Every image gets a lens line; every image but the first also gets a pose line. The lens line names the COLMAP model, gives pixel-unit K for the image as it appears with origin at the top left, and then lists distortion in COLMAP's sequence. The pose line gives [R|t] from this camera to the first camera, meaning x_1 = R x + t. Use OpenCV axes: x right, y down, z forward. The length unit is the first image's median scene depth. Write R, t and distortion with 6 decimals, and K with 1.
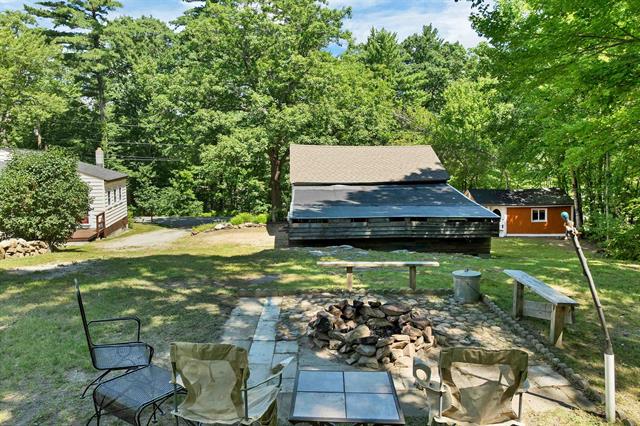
lens RADIAL K [[461.1, 0, 322.9], [0, 461.1, 200.6], [0, 0, 1]] dist [-0.039558, 0.003818]
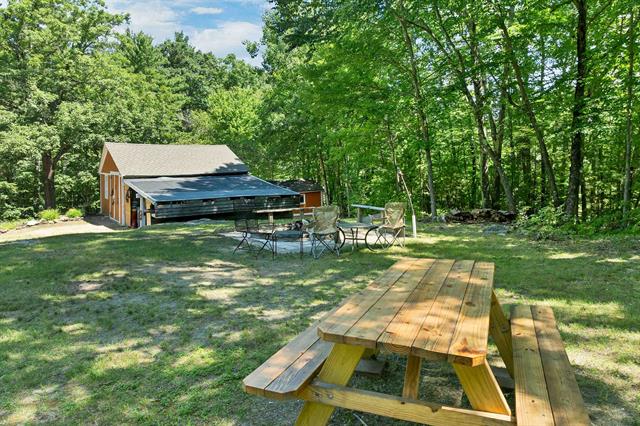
lens RADIAL K [[461.1, 0, 322.9], [0, 461.1, 200.6], [0, 0, 1]] dist [-0.039558, 0.003818]
pose [[0.841636, -0.048445, 0.537868, -0.173113], [0.049171, 0.998706, 0.013010, 0.020626], [-0.537802, 0.015498, 0.842928, -0.141960]]
